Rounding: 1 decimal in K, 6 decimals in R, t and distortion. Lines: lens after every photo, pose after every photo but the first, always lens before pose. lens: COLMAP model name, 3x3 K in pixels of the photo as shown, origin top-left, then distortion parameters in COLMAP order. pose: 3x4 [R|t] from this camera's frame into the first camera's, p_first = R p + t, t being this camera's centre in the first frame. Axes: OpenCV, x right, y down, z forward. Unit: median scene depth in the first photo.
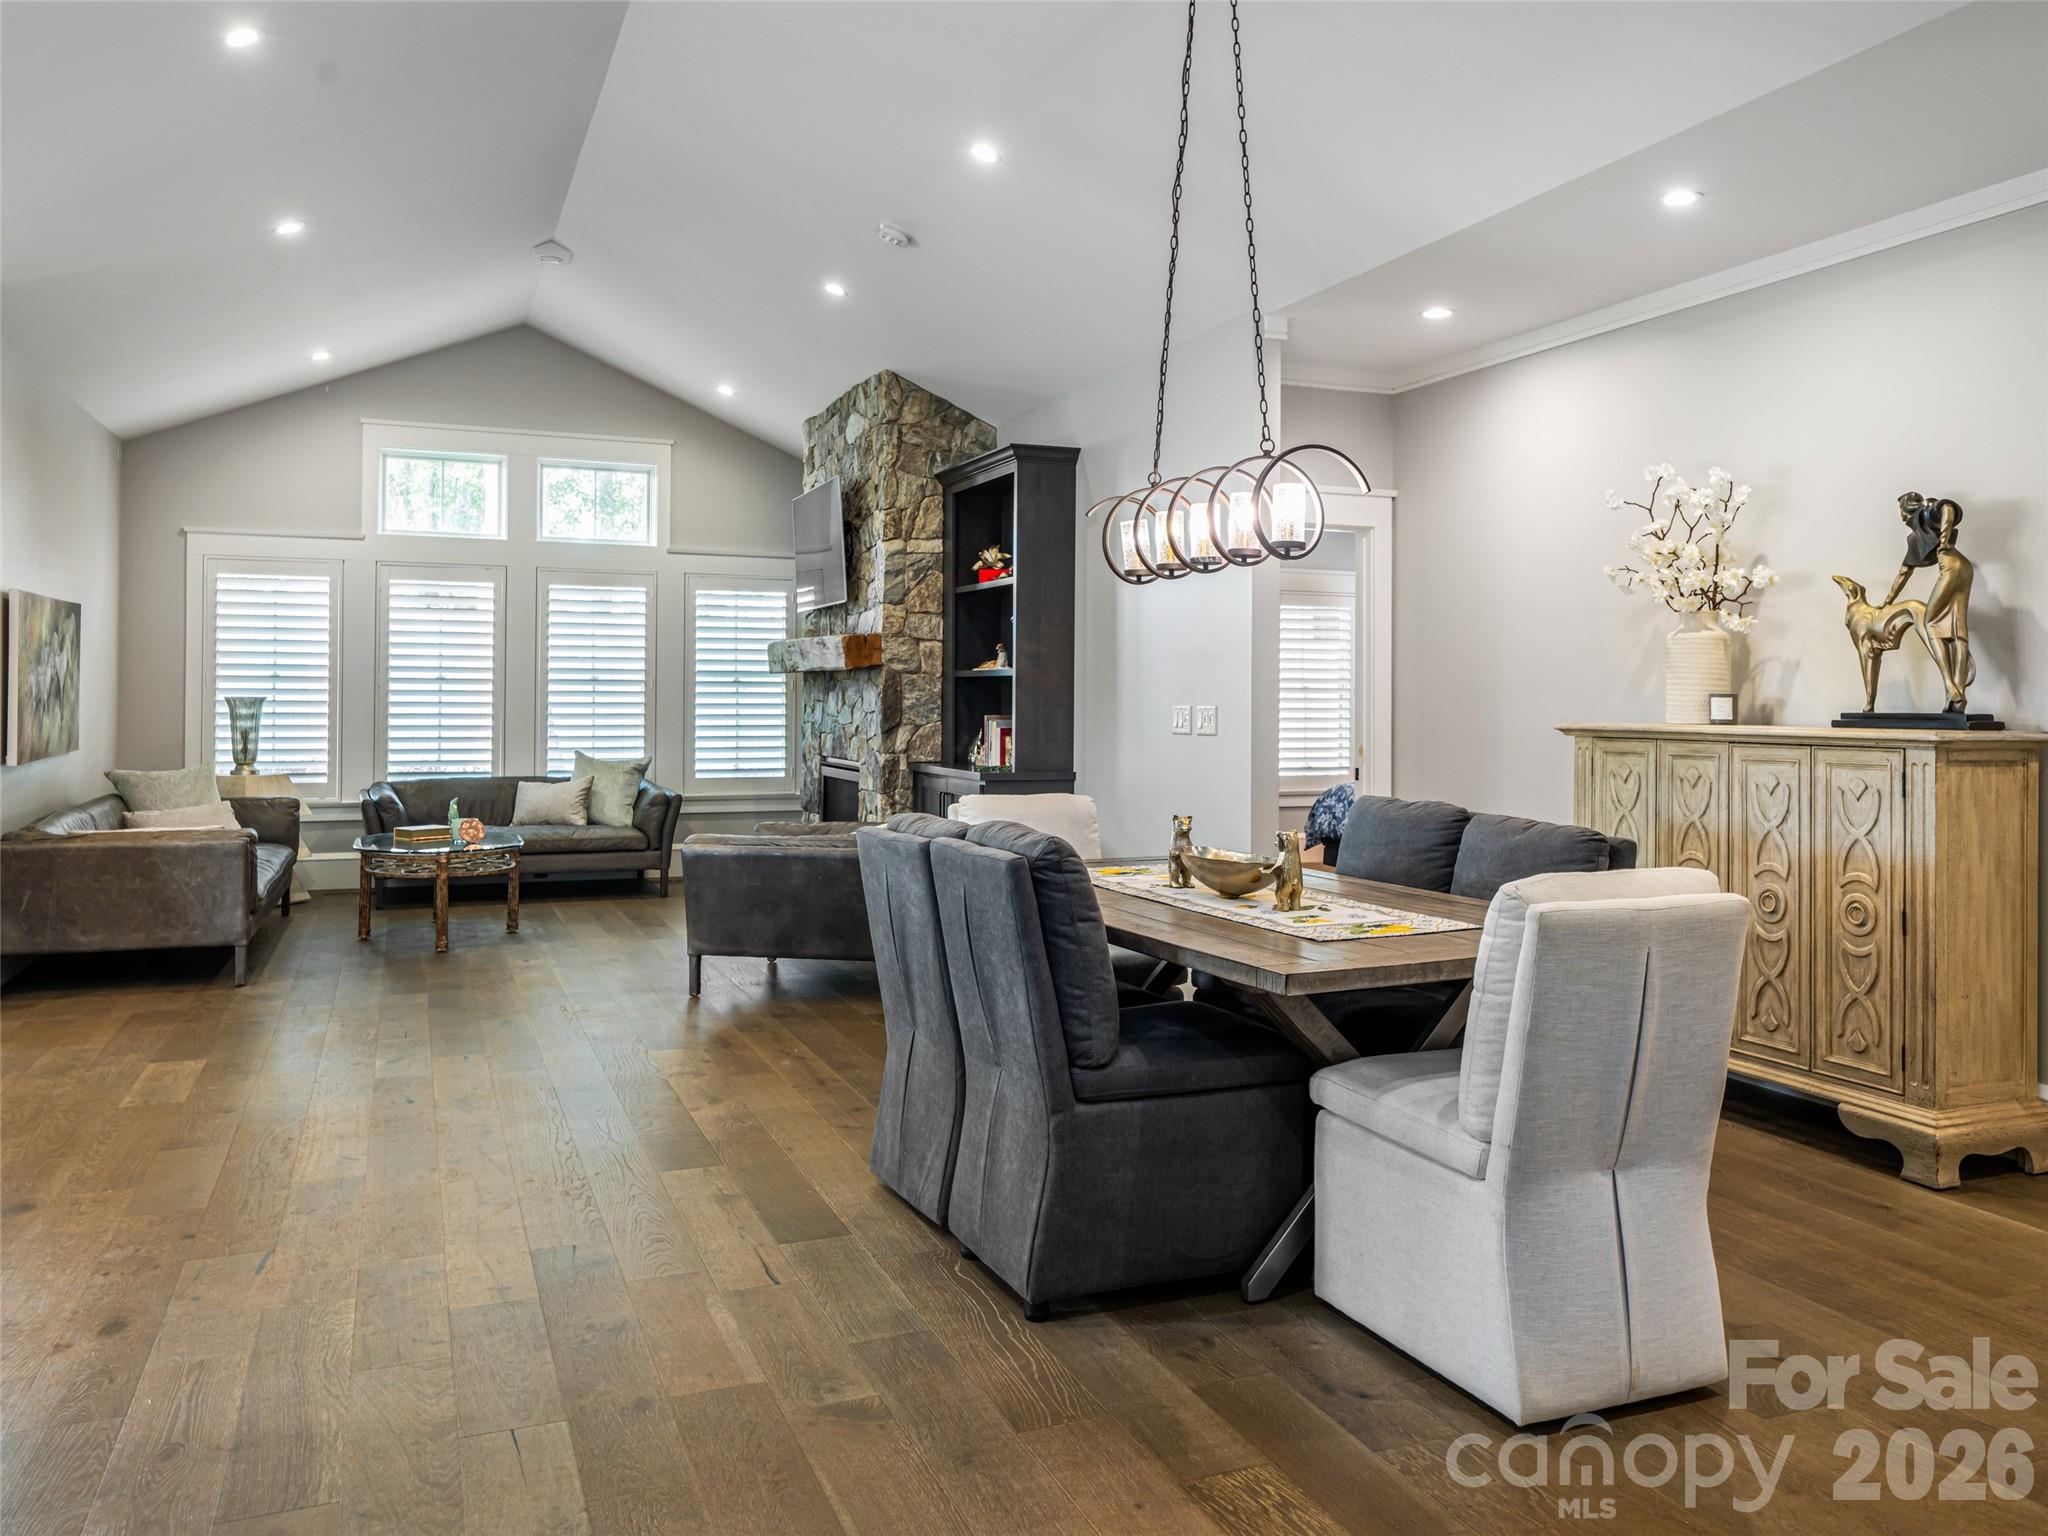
lens RADIAL K [[1585.5, 0, 1082.8], [0, 1585.5, 688.3], [0, 0, 1]] dist [0.007421, 0.000002]
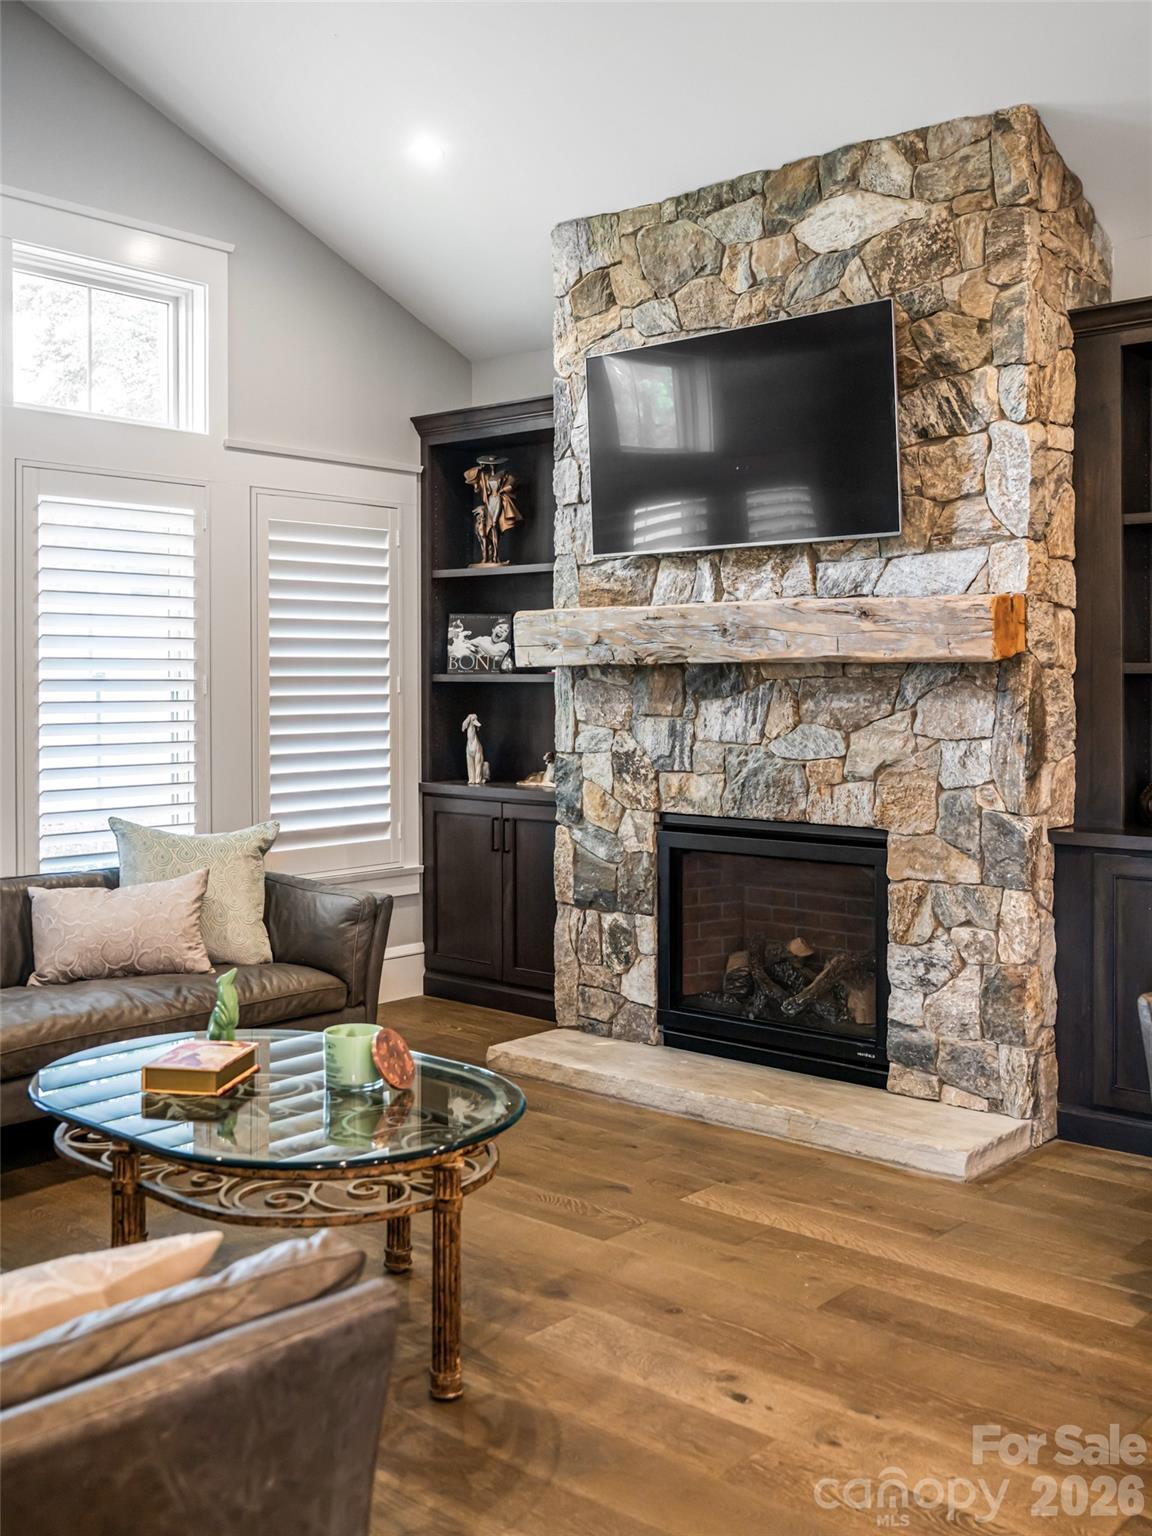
lens RADIAL K [[1534.0, 0, 582.6], [0, 1534.0, 687.6], [0, 0, 1]] dist [-0.005425, 0.007992]
pose [[0.901572, -0.010782, 0.432495, -0.478656], [0.006156, 0.999908, 0.012096, -0.009919], [-0.432586, -0.008243, 0.901555, 0.583775]]
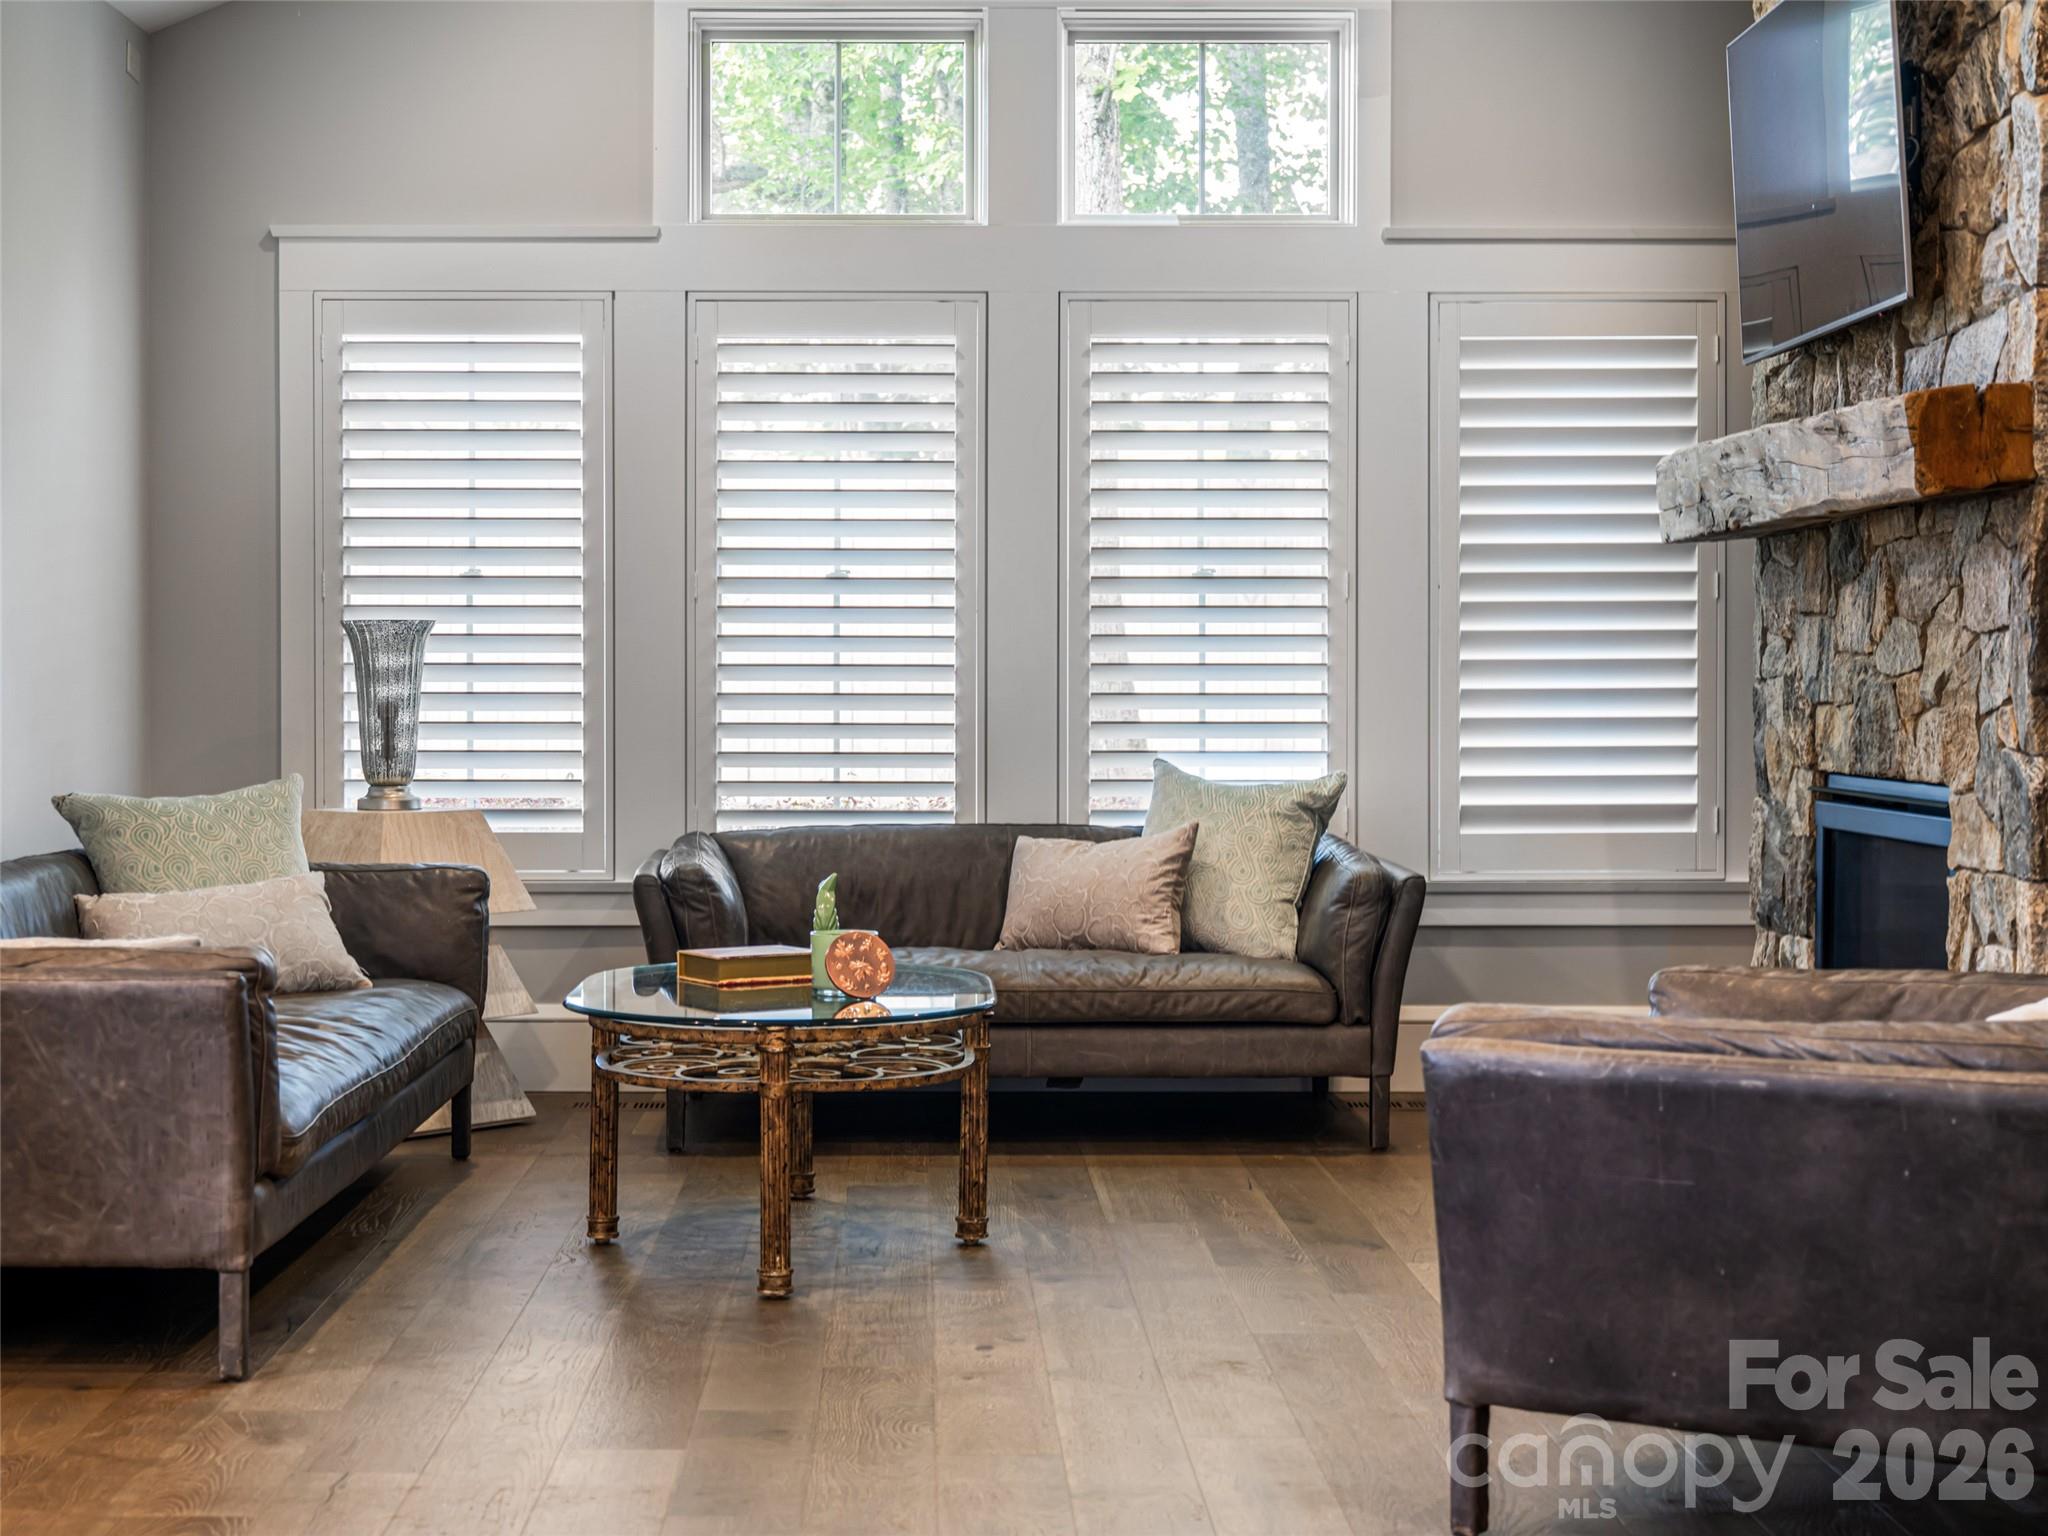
lens RADIAL K [[3201.7, 0, 928.0], [0, 3201.7, 757.5], [0, 0, 1]] dist [-0.015737, -0.001552]
pose [[0.920518, 0.001542, -0.390696, -0.078447], [0.009132, 0.999634, 0.025463, 0.022274], [0.390592, -0.027007, 0.920168, 0.311201]]
